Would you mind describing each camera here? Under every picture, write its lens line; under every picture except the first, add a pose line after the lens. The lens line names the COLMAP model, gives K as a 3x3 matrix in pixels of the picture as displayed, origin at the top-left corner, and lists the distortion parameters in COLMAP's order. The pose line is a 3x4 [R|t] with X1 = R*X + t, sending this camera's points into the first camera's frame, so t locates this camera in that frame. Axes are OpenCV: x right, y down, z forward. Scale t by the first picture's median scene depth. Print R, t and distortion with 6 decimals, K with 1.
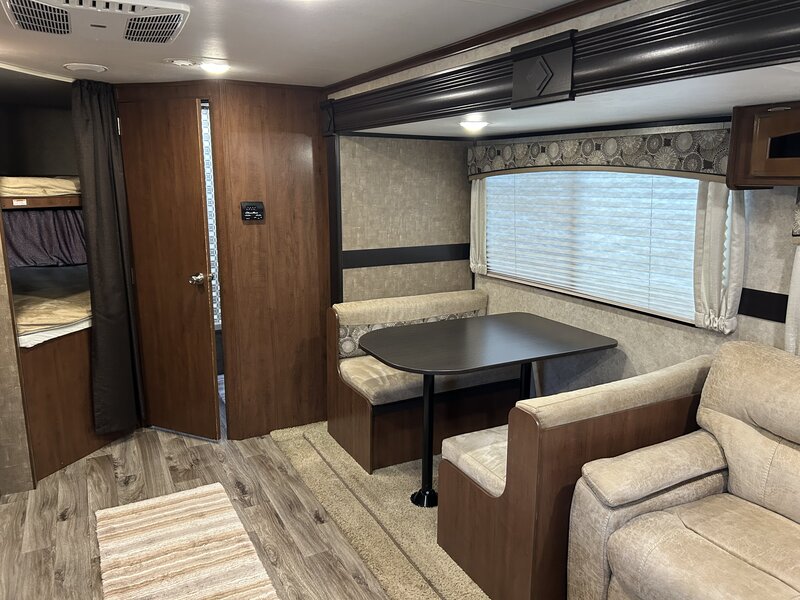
lens RADIAL K [[608.1, 0, 401.0], [0, 608.1, 298.7], [0, 0, 1]] dist [0.024129, -0.007511]
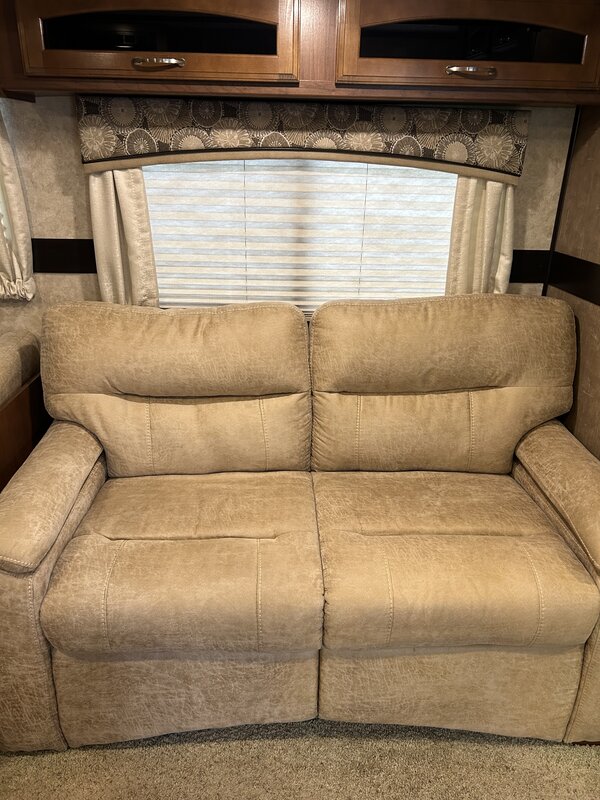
lens RADIAL K [[608.1, 0, 299.0], [0, 608.1, 400.7], [0, 0, 1]] dist [0.024129, -0.007511]
pose [[0.429327, -0.332919, 0.839549, -0.037272], [0.161750, 0.942894, 0.291184, 0.006970], [-0.888547, 0.010784, 0.458660, 0.377195]]
